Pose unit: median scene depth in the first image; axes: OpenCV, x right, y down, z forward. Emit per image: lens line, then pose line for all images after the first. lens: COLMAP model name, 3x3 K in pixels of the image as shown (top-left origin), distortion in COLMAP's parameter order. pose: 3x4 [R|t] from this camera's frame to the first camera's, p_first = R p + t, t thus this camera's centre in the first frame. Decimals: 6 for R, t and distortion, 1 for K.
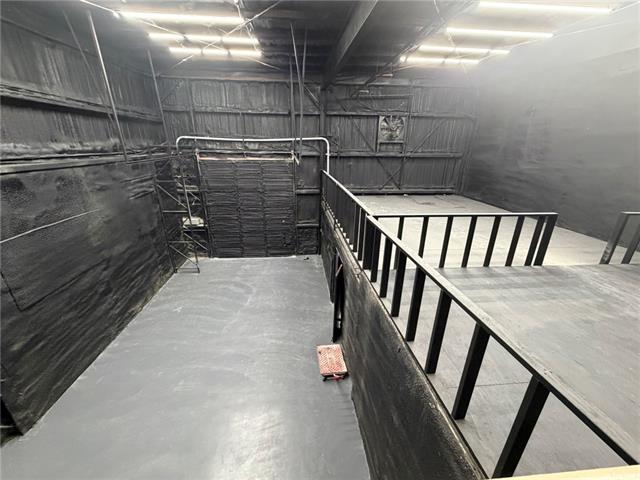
lens RADIAL K [[254.9, 0, 317.8], [0, 254.9, 240.1], [0, 0, 1]] dist [-0.001908, 0.000553]
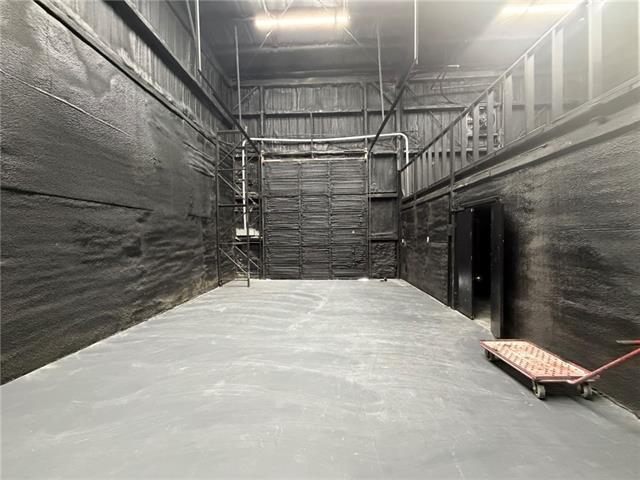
lens RADIAL K [[254.9, 0, 317.4], [0, 254.9, 241.1], [0, 0, 1]] dist [-0.001908, 0.000553]
pose [[0.990919, -0.021490, -0.132733, -0.197115], [-0.024936, 0.940651, -0.338459, 0.322800], [0.132129, 0.338695, 0.931573, 0.335572]]
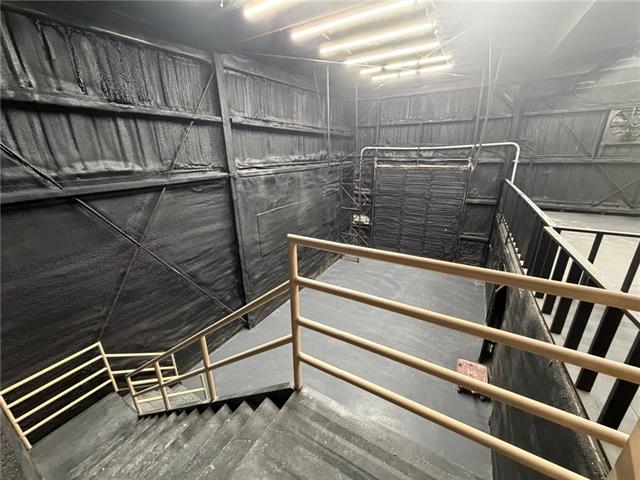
lens RADIAL K [[254.9, 0, 317.3], [0, 254.9, 240.2], [0, 0, 1]] dist [-0.001908, 0.000553]
pose [[0.813219, 0.162593, -0.558783, 0.023179], [-0.177998, 0.983656, 0.027175, 0.036418], [0.554068, 0.077363, 0.828869, -0.103316]]
